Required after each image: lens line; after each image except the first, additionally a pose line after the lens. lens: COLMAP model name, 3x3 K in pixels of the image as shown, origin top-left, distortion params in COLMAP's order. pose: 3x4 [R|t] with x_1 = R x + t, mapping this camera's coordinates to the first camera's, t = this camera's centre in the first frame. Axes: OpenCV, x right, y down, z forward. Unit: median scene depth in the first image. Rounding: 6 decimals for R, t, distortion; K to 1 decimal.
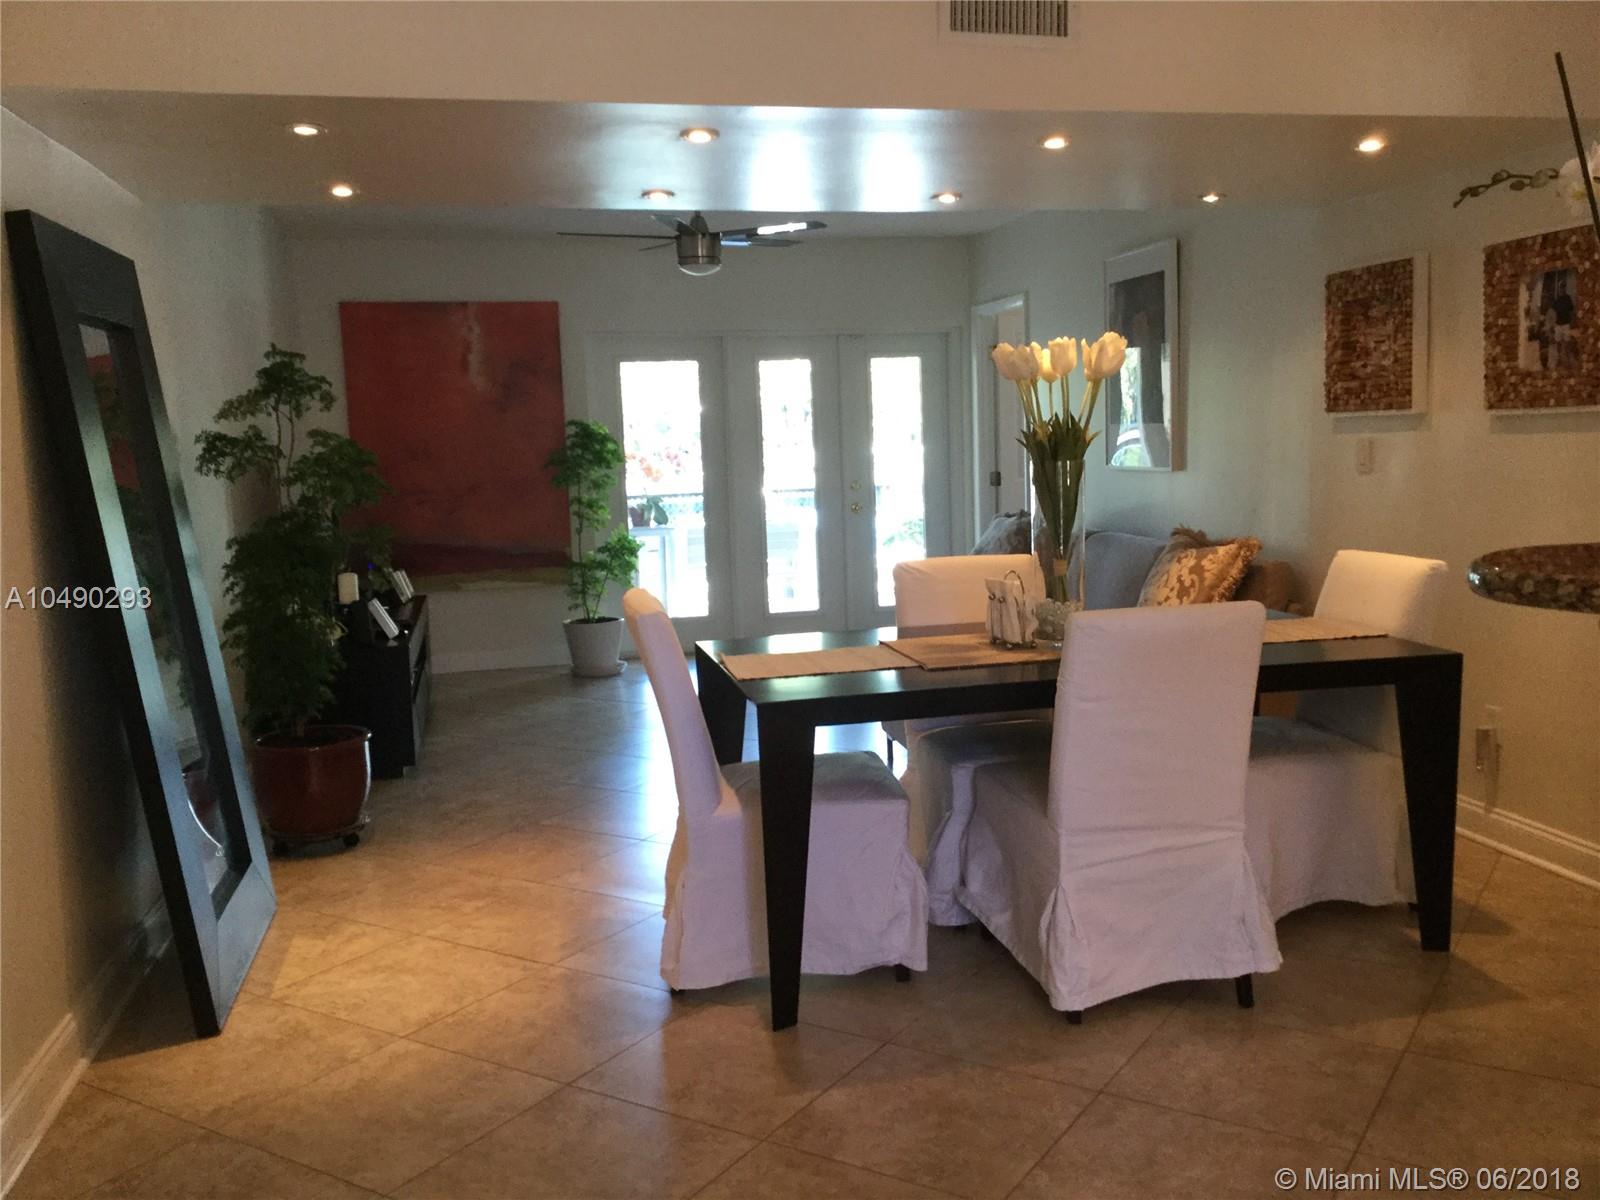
lens RADIAL K [[1424.9, 0, 800.5], [0, 1424.9, 597.6], [0, 0, 1]] dist [0.148838, -0.294799]
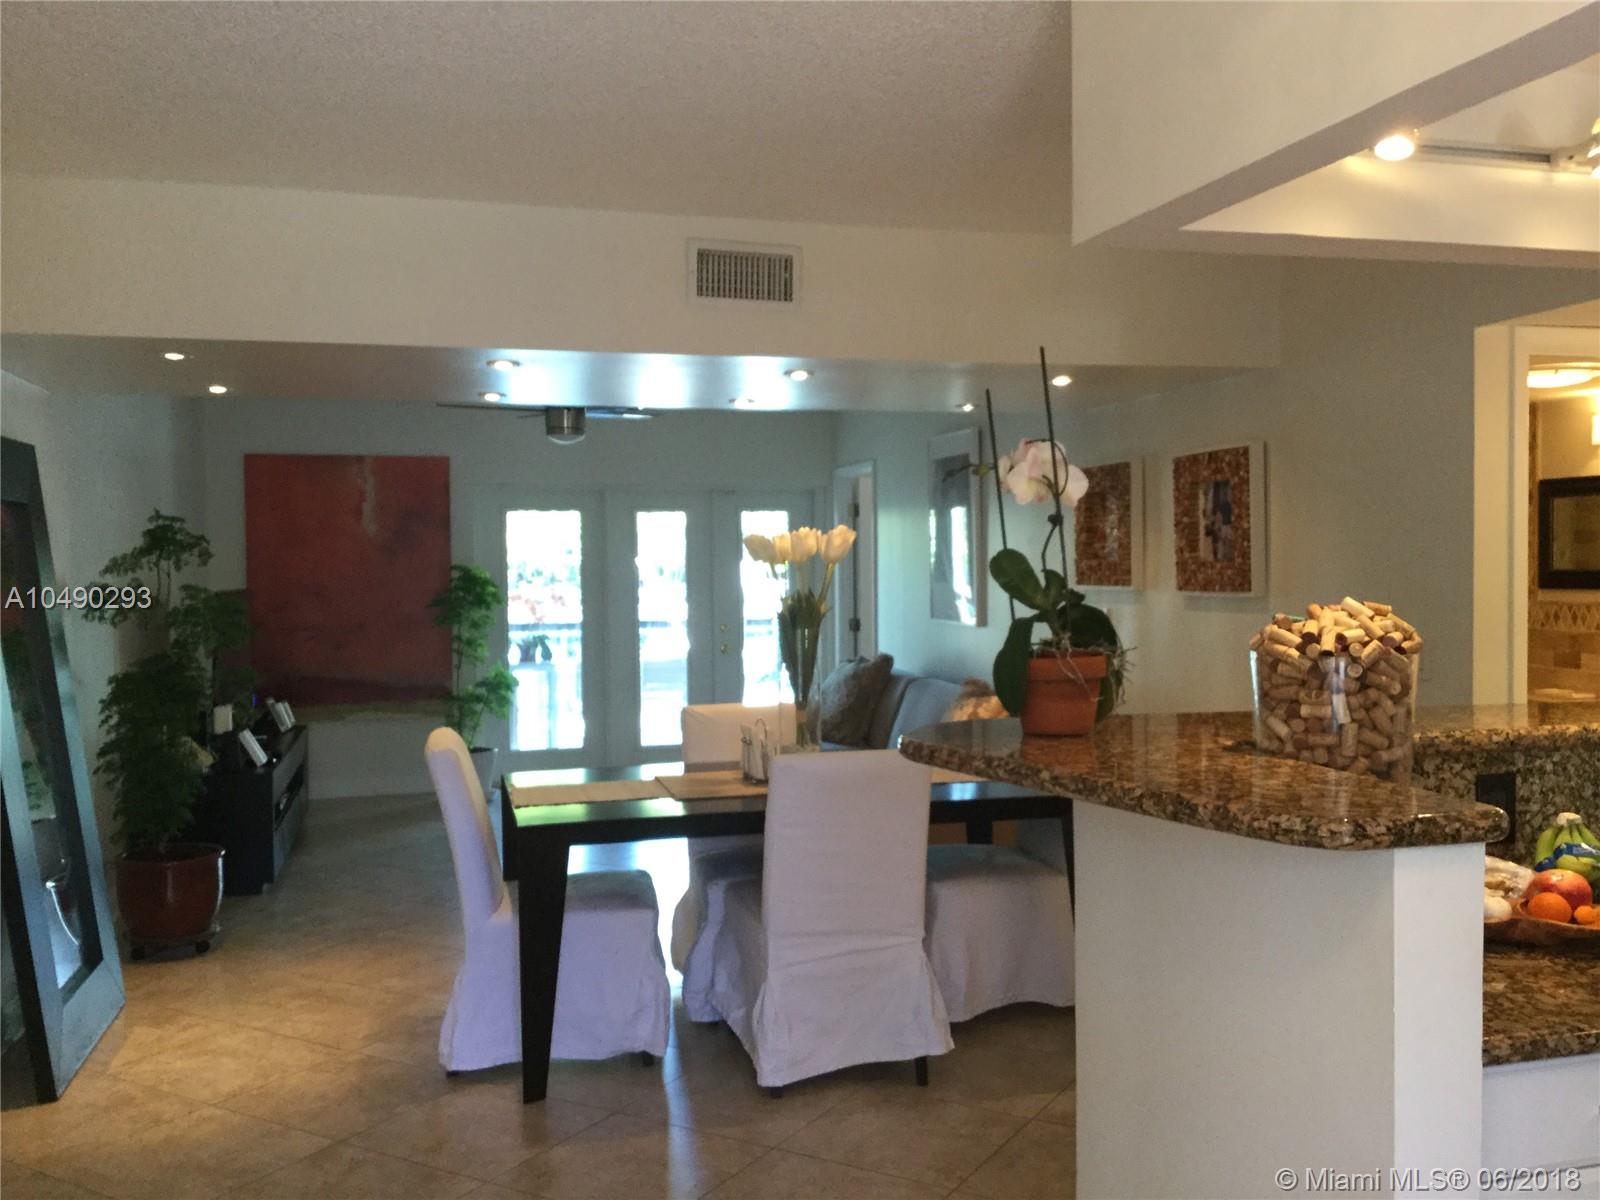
lens RADIAL K [[1443.8, 0, 812.8], [0, 1443.8, 594.0], [0, 0, 1]] dist [0.055830, -0.110798]
pose [[0.998806, 0.021986, 0.043625, 0.116978], [-0.017887, 0.995579, -0.092206, -0.010262], [-0.045459, 0.091316, 0.994784, -0.185696]]
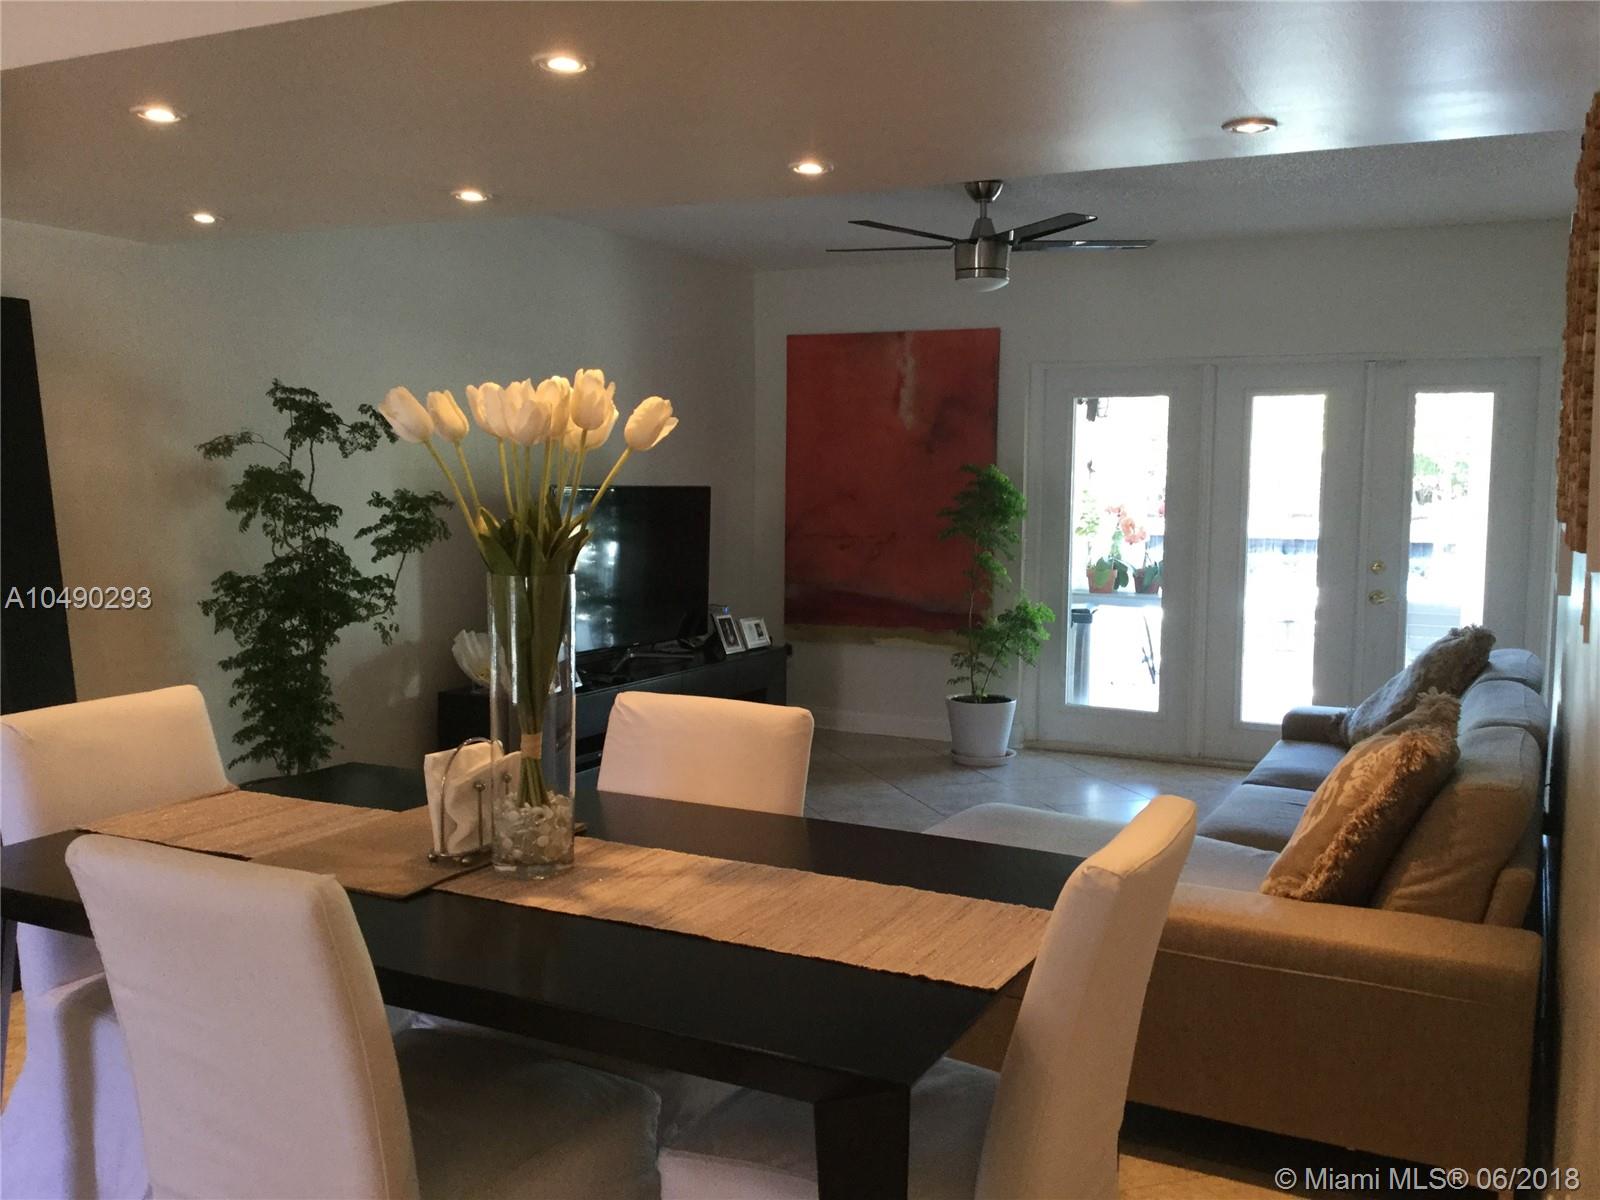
lens RADIAL K [[1424.9, 0, 800.5], [0, 1424.9, 597.6], [0, 0, 1]] dist [0.148838, -0.294799]
pose [[0.773845, 0.099245, -0.625551, 0.554862], [-0.111018, 0.993611, 0.020302, -0.092244], [0.623569, 0.053736, 0.779919, 0.491850]]
